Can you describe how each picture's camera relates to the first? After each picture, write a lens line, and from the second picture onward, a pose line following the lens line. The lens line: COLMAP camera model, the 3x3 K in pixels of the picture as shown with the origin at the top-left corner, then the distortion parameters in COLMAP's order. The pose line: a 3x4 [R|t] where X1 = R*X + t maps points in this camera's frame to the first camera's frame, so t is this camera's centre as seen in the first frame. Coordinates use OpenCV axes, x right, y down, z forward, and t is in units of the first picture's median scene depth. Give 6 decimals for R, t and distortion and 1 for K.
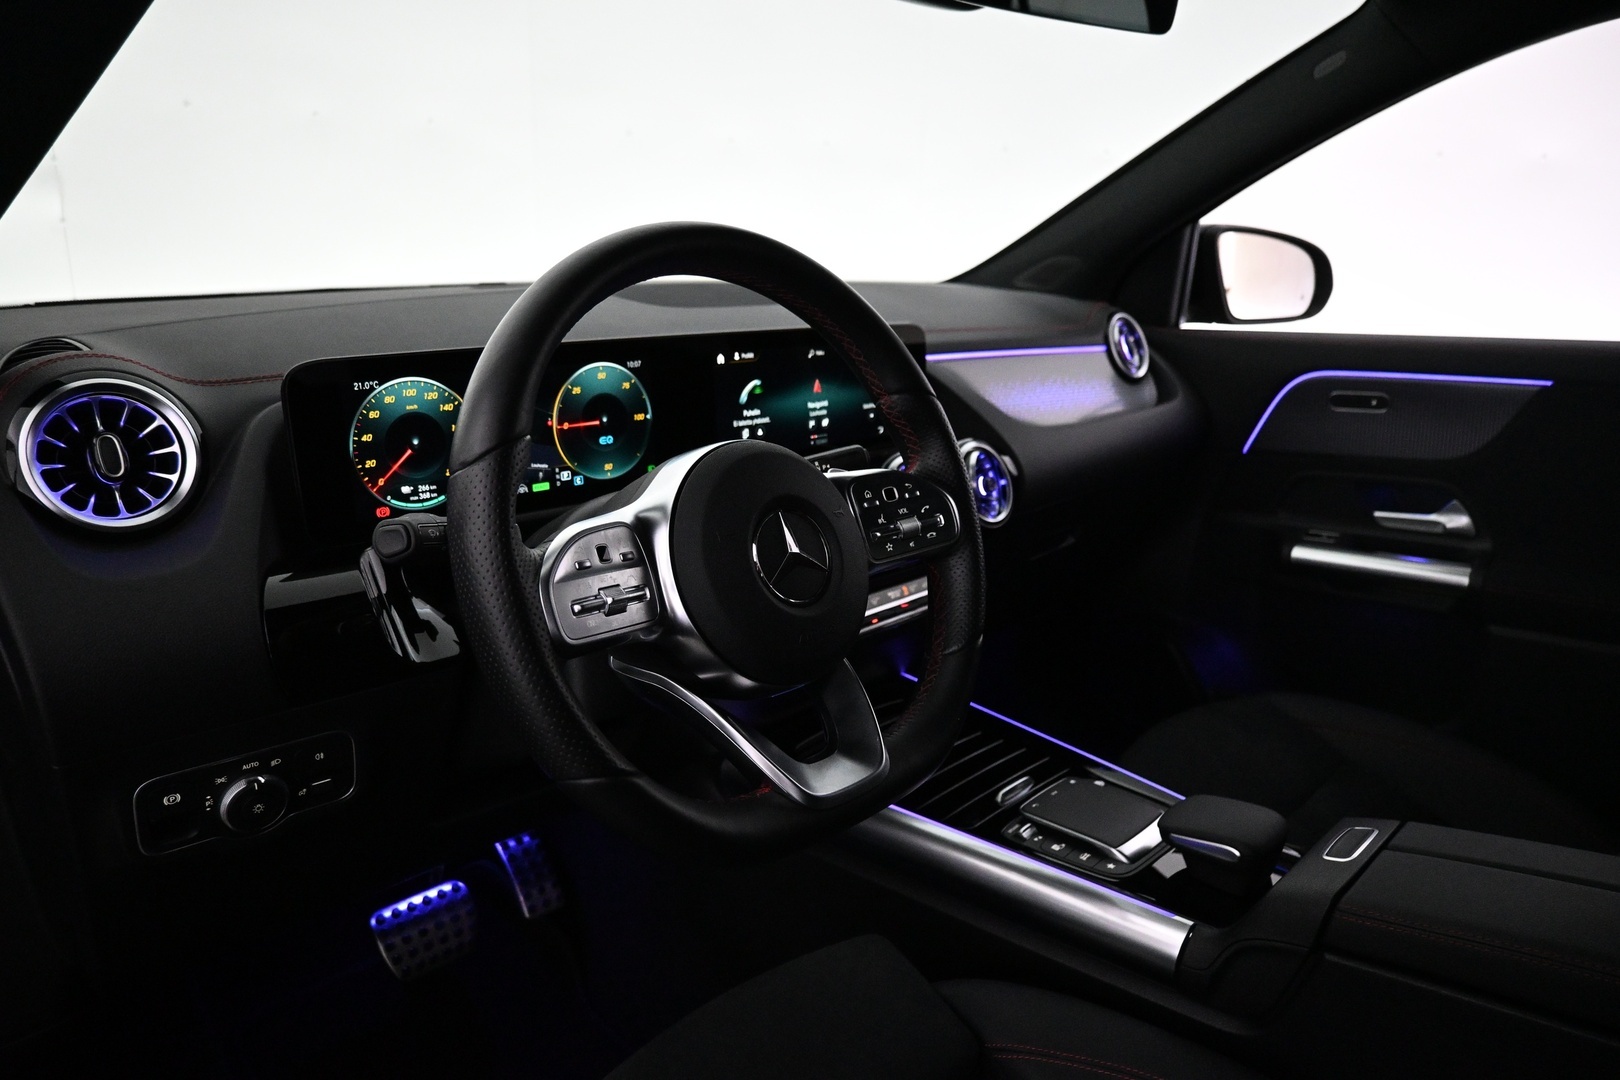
lens RADIAL K [[1102.5, 0, 810.0], [0, 1102.5, 540.0], [0, 0, 1]] dist [-0.010012, -0.001188]
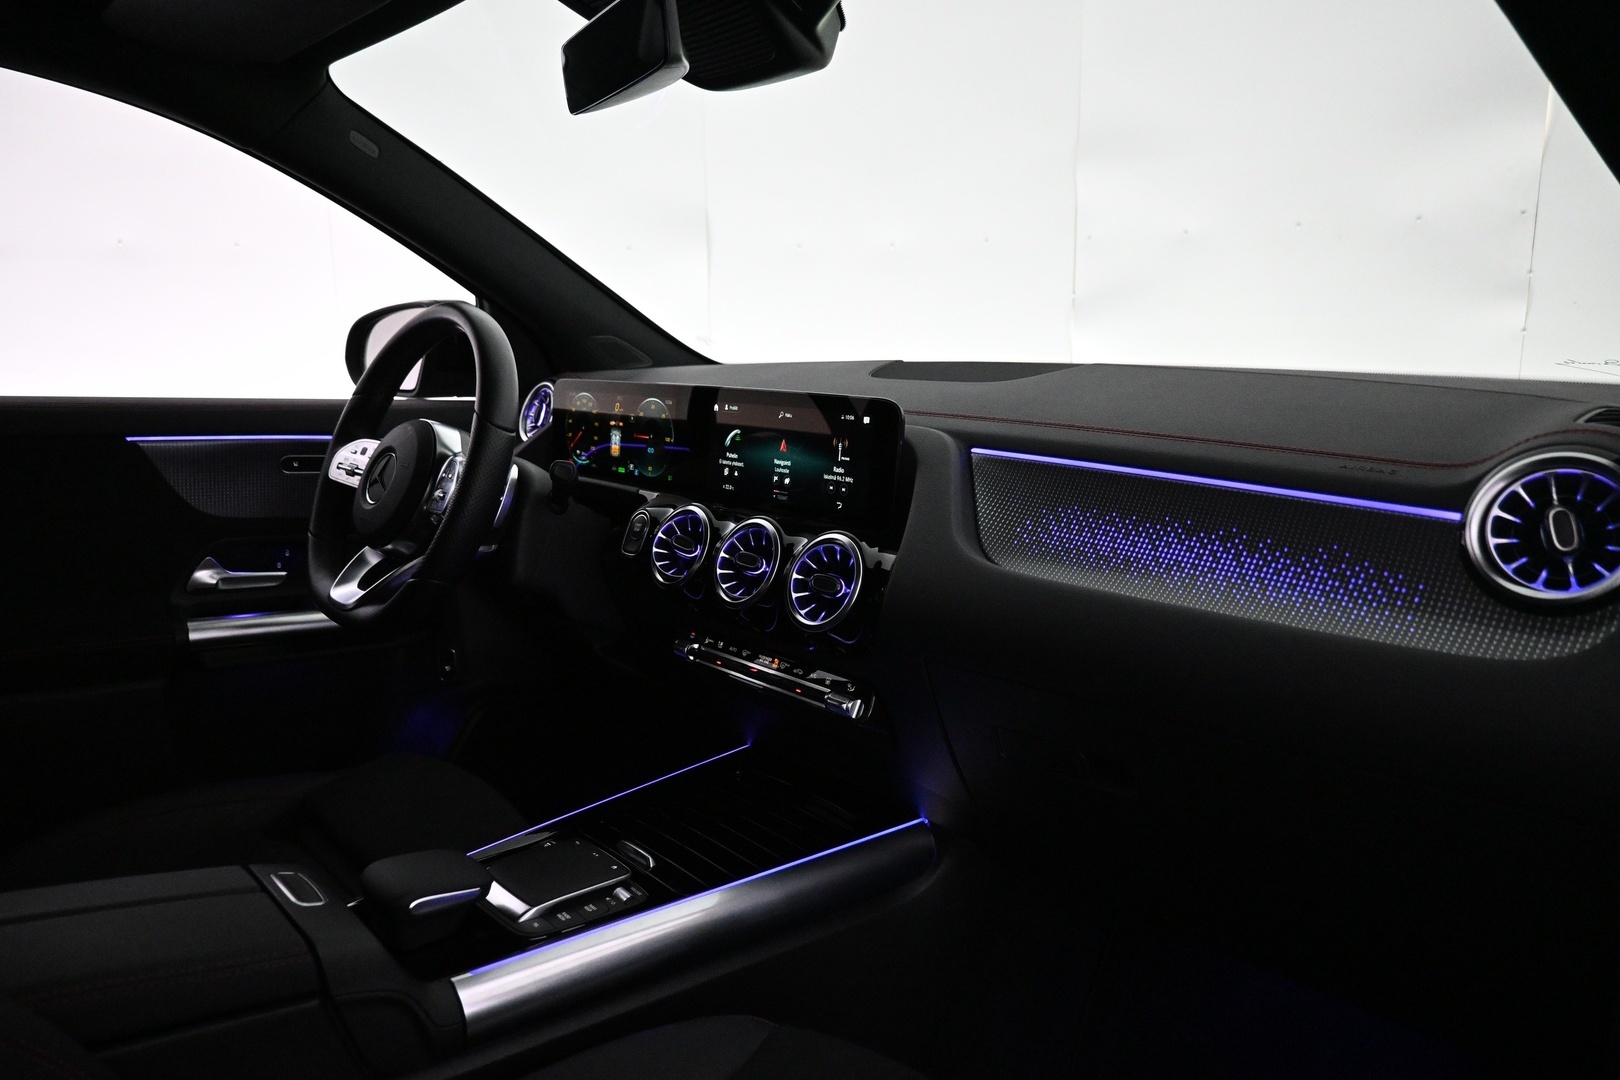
lens RADIAL K [[1102.5, 0, 810.0], [0, 1102.5, 540.0], [0, 0, 1]] dist [-0.010012, -0.001188]
pose [[-0.065495, 0.184022, -0.980738, 1.313979], [-0.246769, 0.949333, 0.194608, -0.327633], [0.966859, 0.254761, -0.016766, 1.307240]]
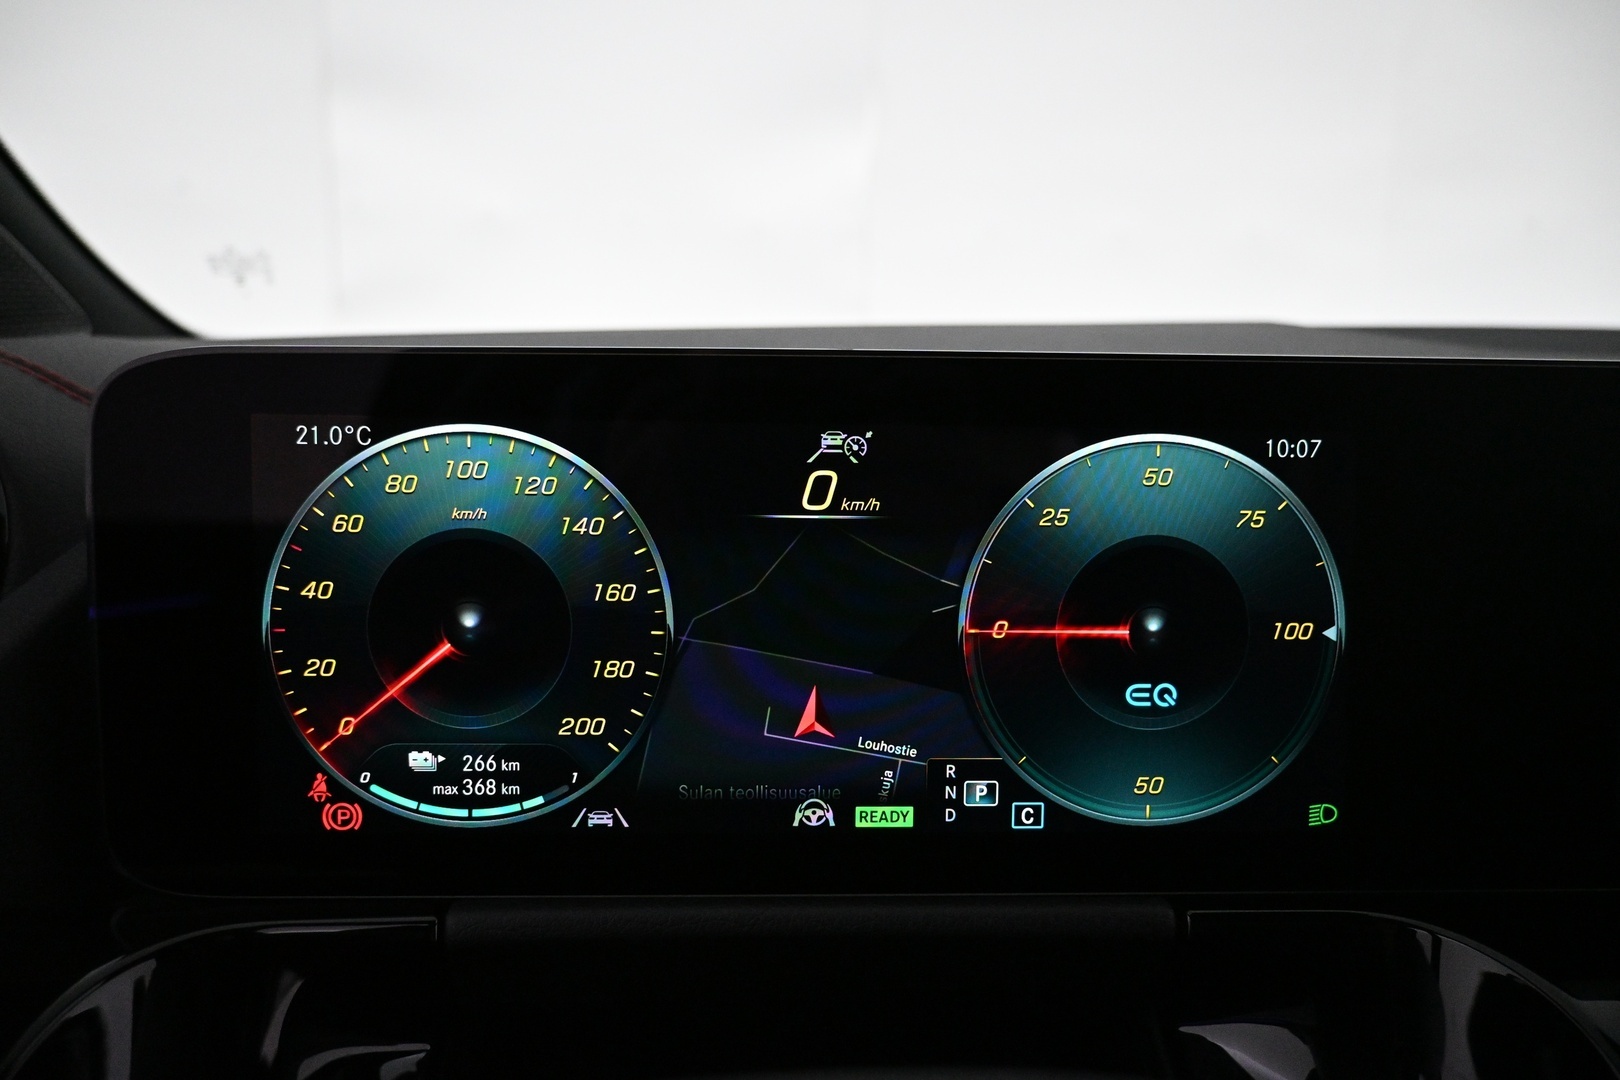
lens RADIAL K [[1102.5, 0, 810.0], [0, 1102.5, 540.0], [0, 0, 1]] dist [-0.010012, -0.001188]
pose [[0.741354, 0.081480, -0.666149, -0.062346], [-0.179787, 0.980434, -0.080163, -0.094548], [0.646584, 0.179195, 0.741498, 0.742153]]
